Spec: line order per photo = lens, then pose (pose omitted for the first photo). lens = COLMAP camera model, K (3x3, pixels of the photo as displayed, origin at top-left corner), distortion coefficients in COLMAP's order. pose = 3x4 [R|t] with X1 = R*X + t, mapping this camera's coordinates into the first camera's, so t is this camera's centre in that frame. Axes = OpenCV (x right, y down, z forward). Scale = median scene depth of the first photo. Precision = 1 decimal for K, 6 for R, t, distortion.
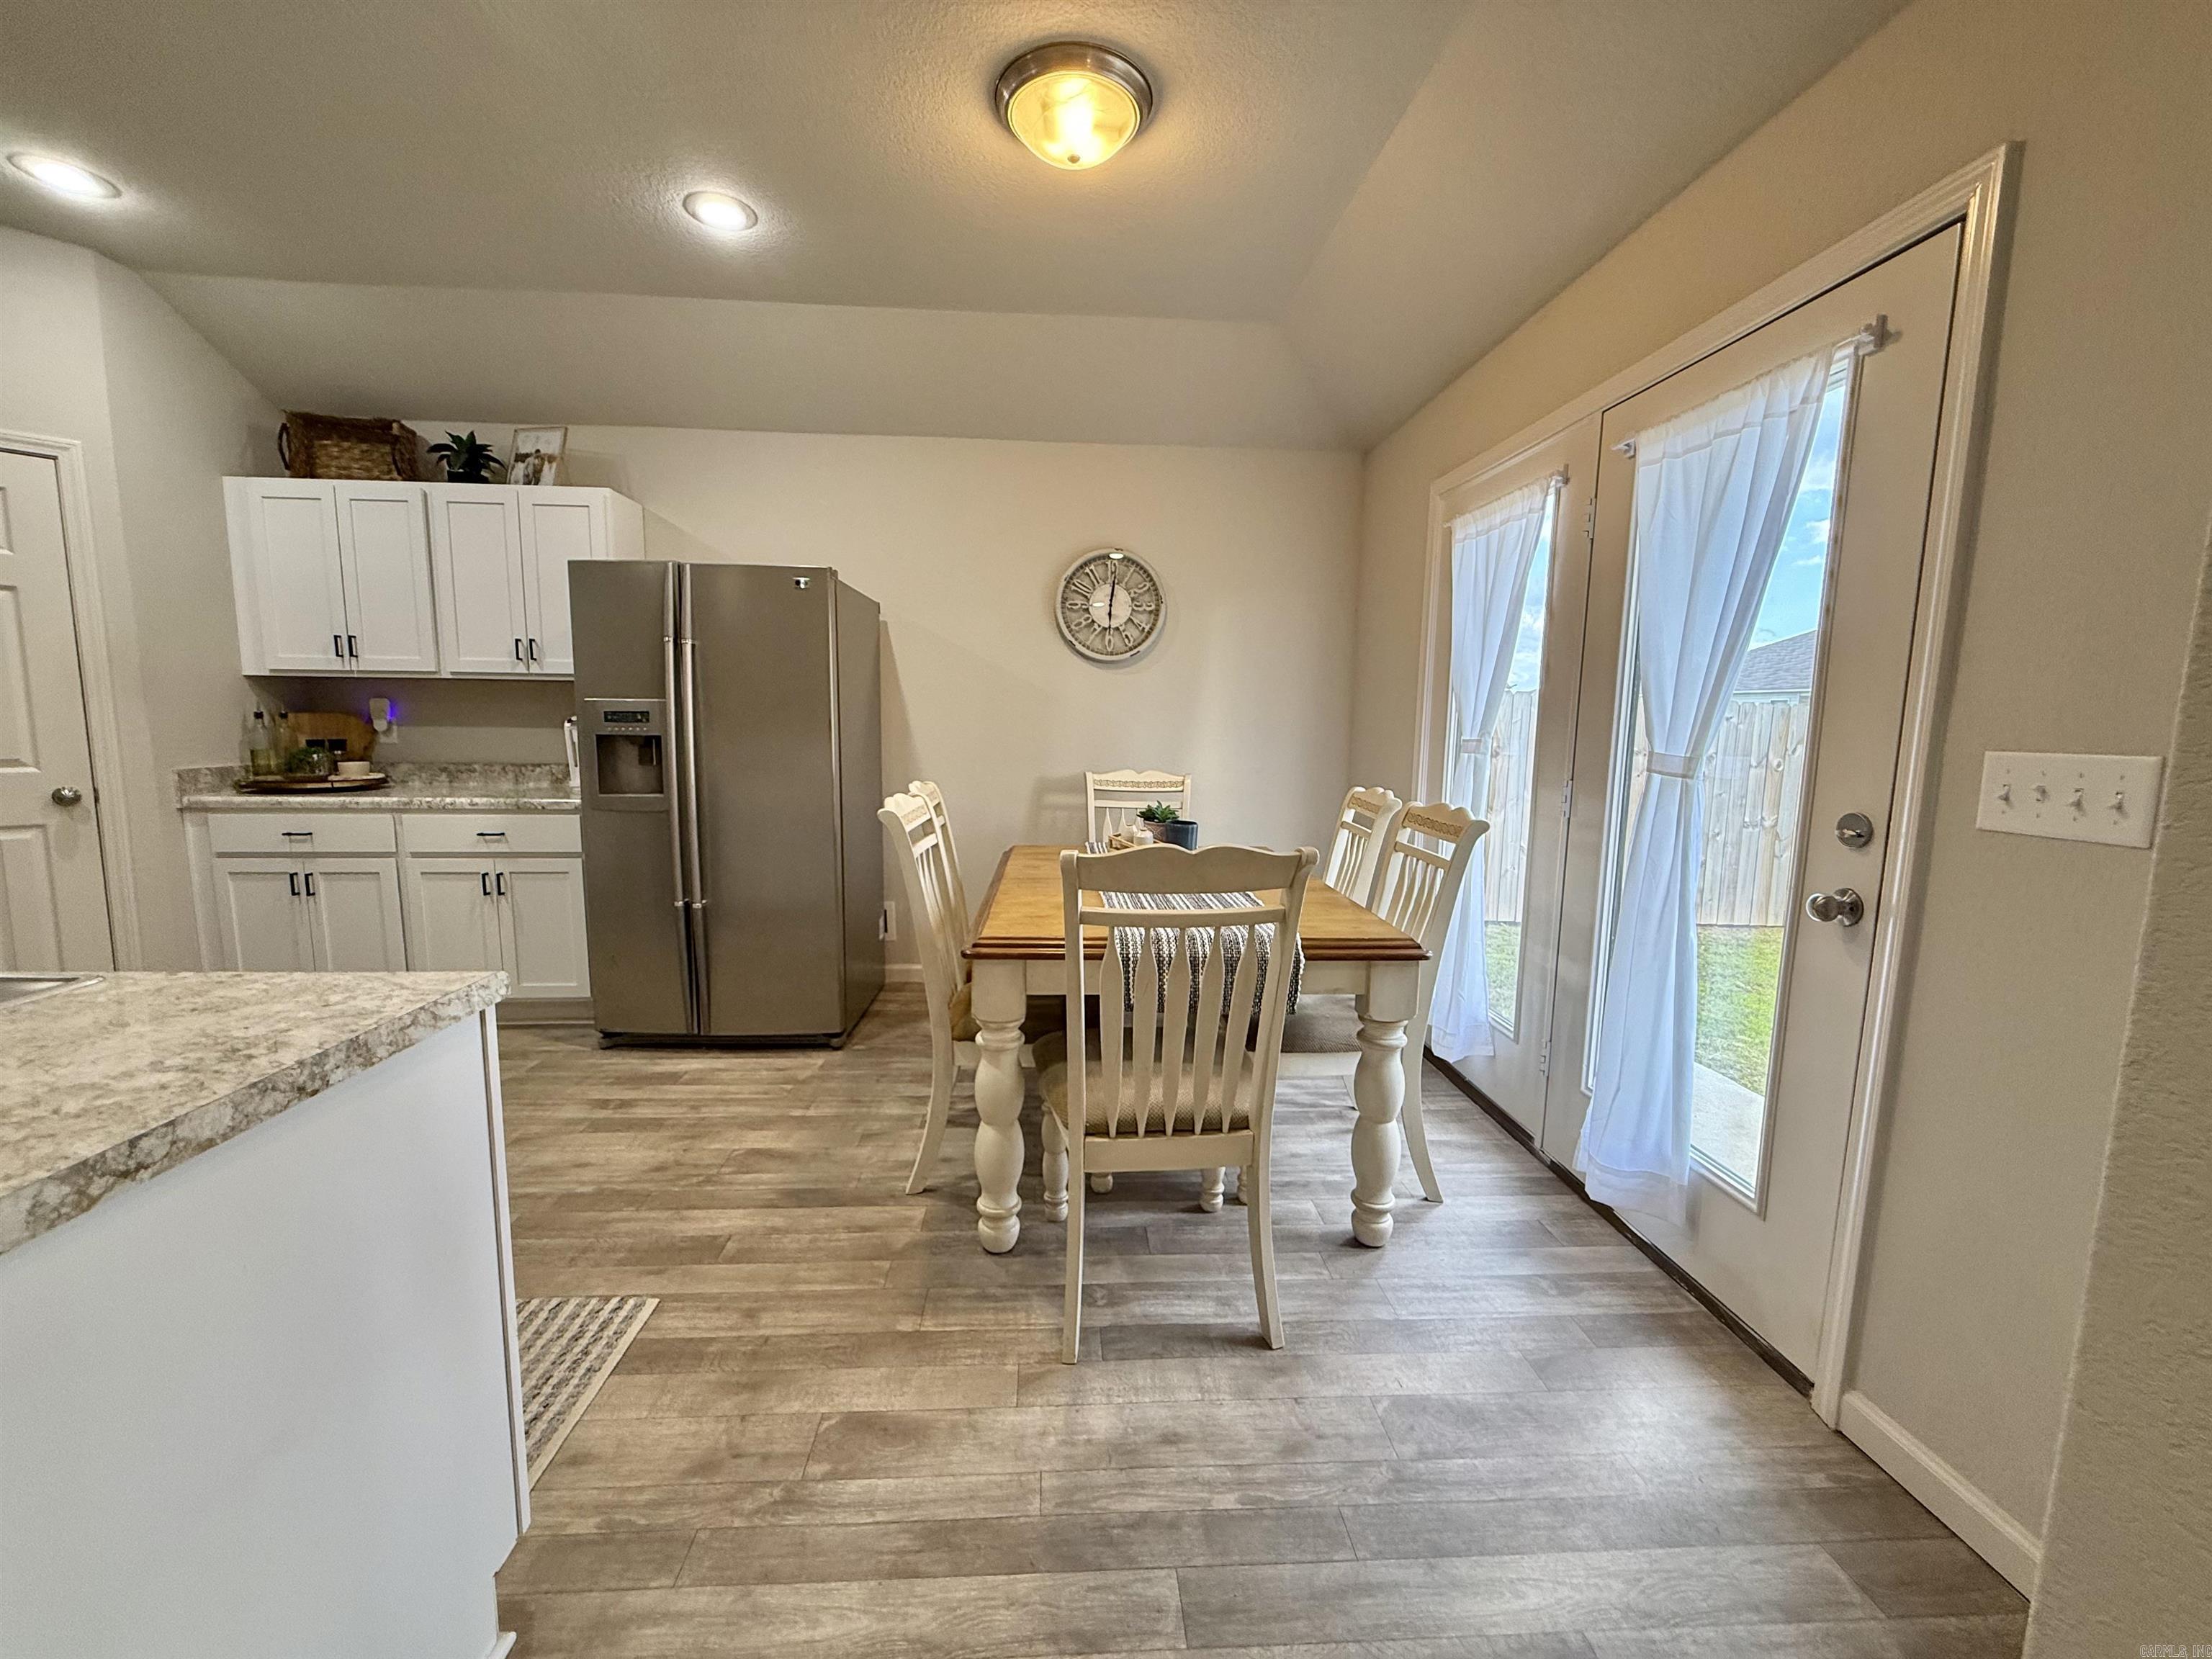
lens RADIAL K [[882.3, 0, 1099.5], [0, 882.3, 828.1], [0, 0, 1]] dist [0.000732, -0.000566]
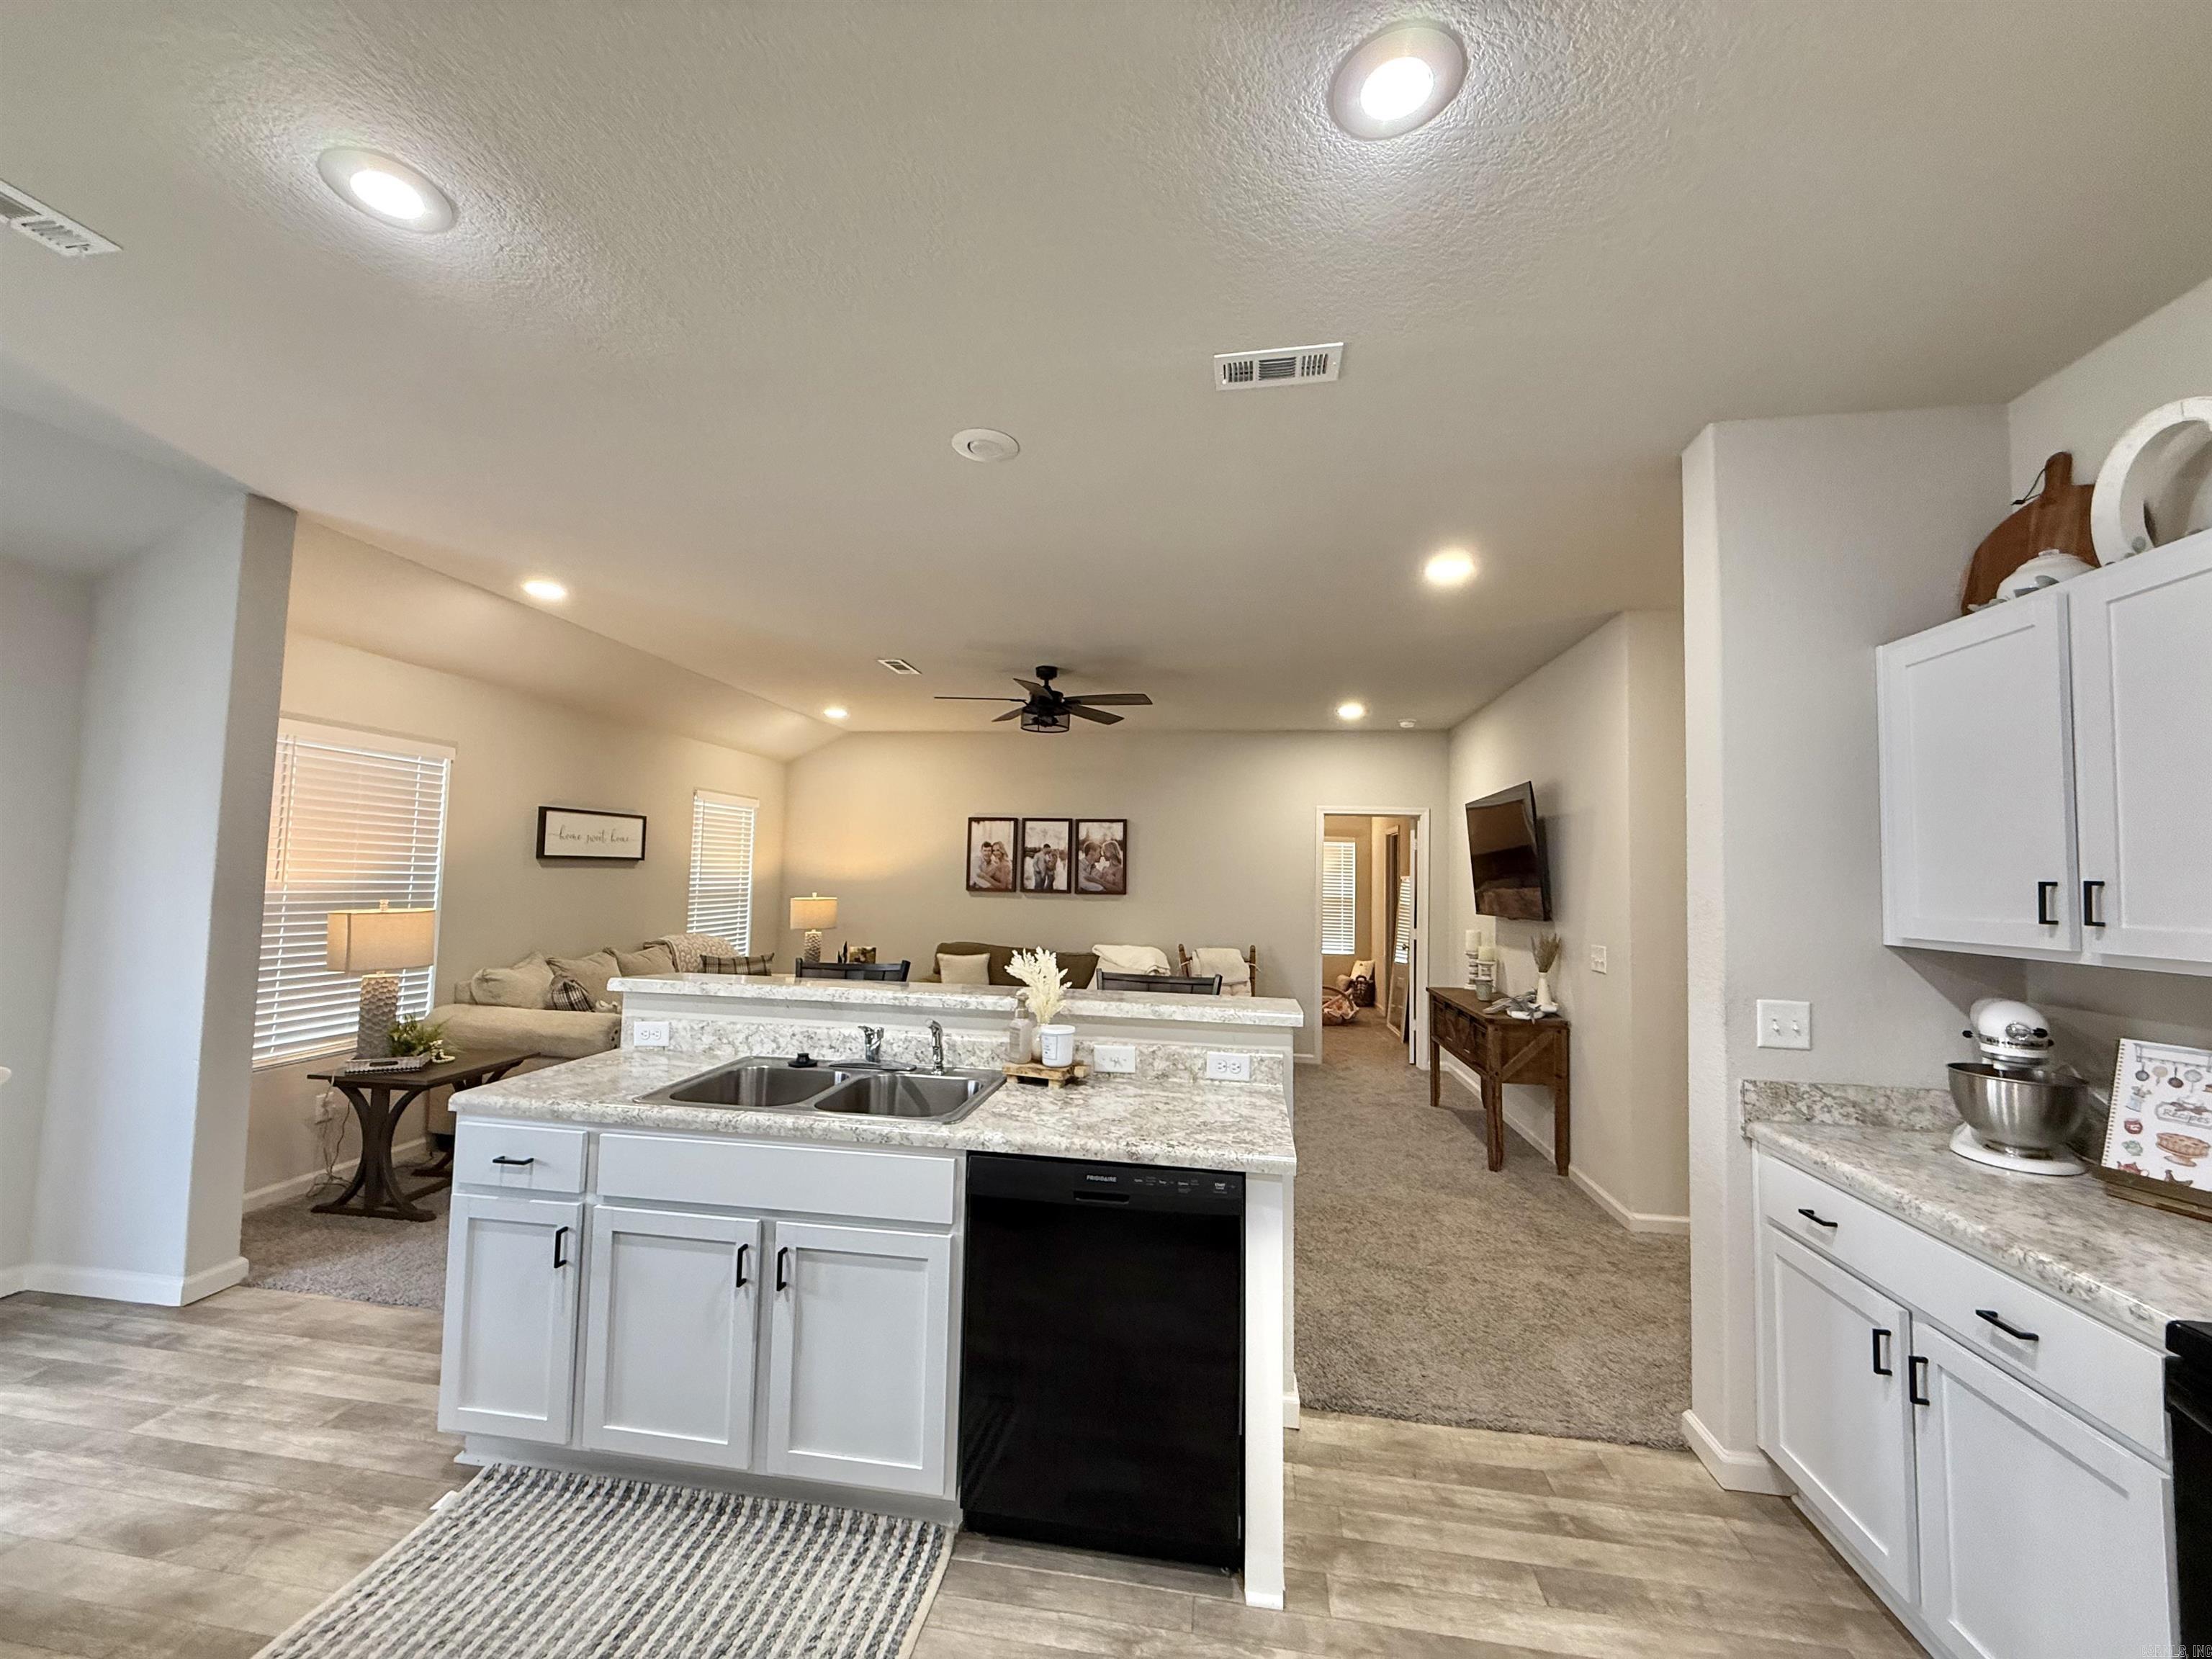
lens RADIAL K [[882.3, 0, 1099.5], [0, 882.3, 828.1], [0, 0, 1]] dist [0.000732, -0.000566]
pose [[-0.976817, -0.027952, 0.212245, -0.889520], [-0.013578, 0.997532, 0.068882, -0.204097], [-0.213646, 0.064403, -0.974786, 0.925600]]
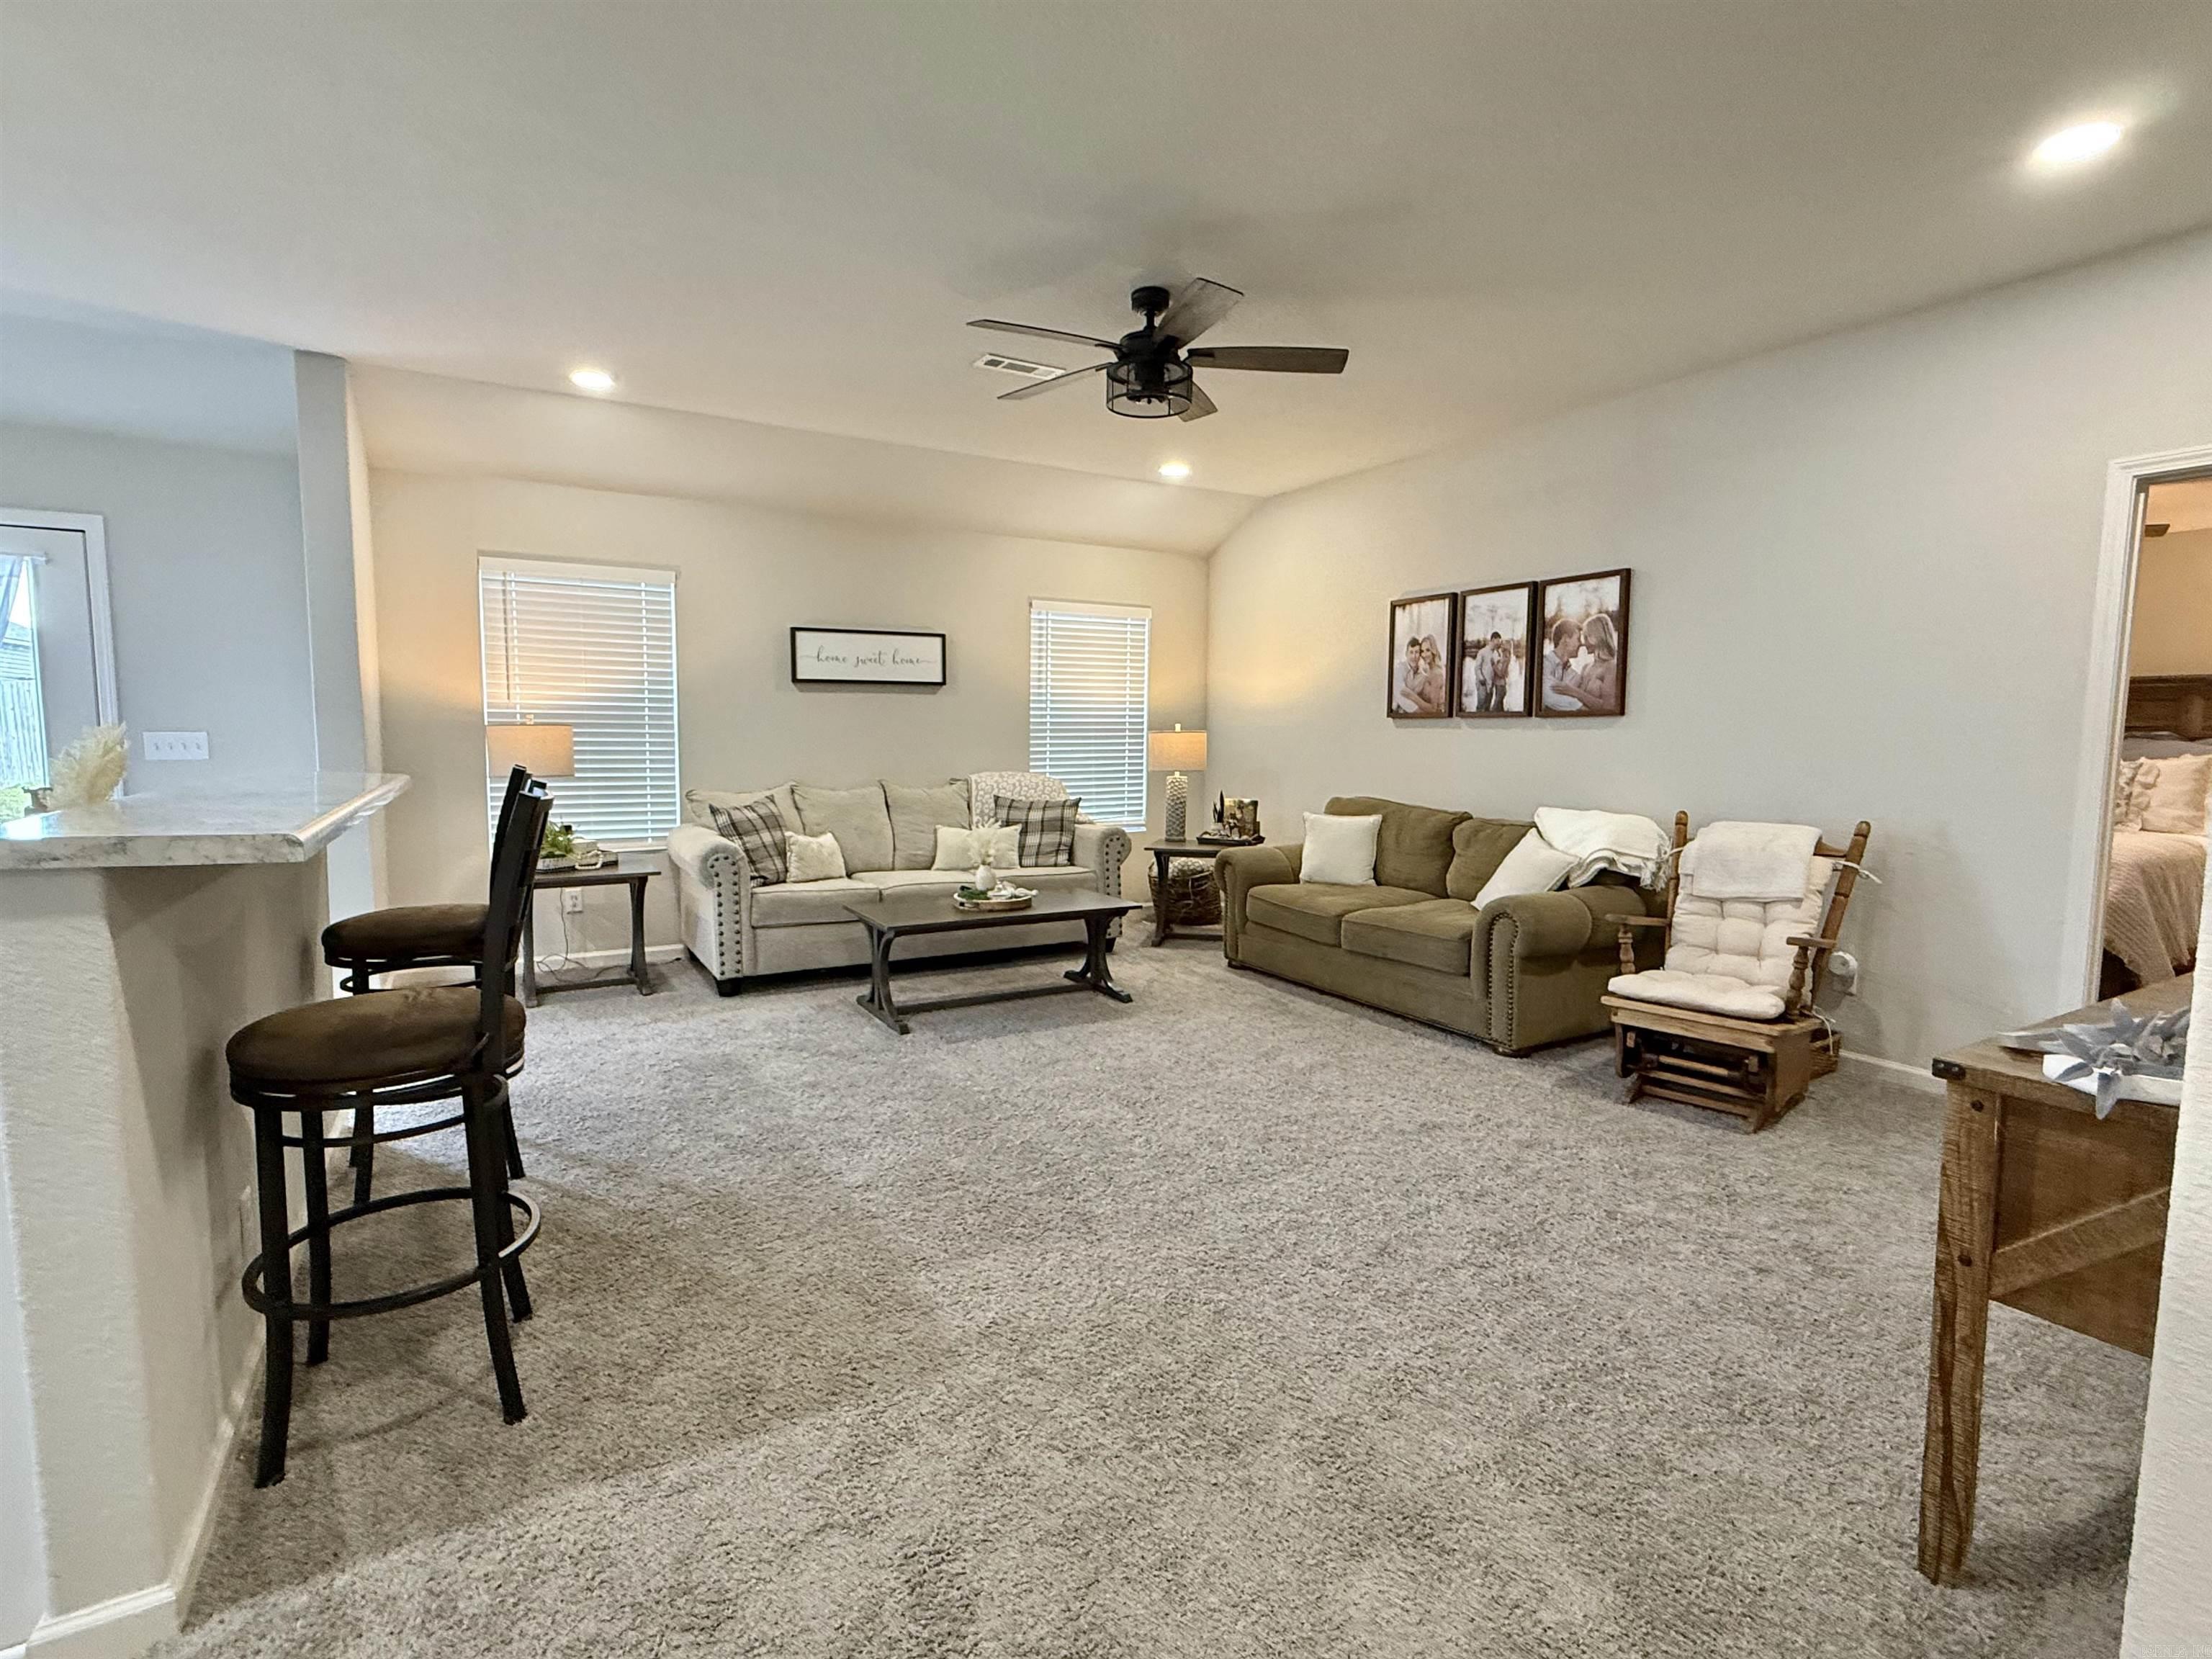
lens RADIAL K [[1054.3, 0, 1095.6], [0, 1054.3, 832.8], [0, 0, 1]] dist [-0.002706, -0.000311]
pose [[-0.449186, -0.106674, 0.887047, -1.462669], [0.095929, 0.981348, 0.166592, -0.017059], [-0.888273, 0.159924, -0.430575, -0.084898]]
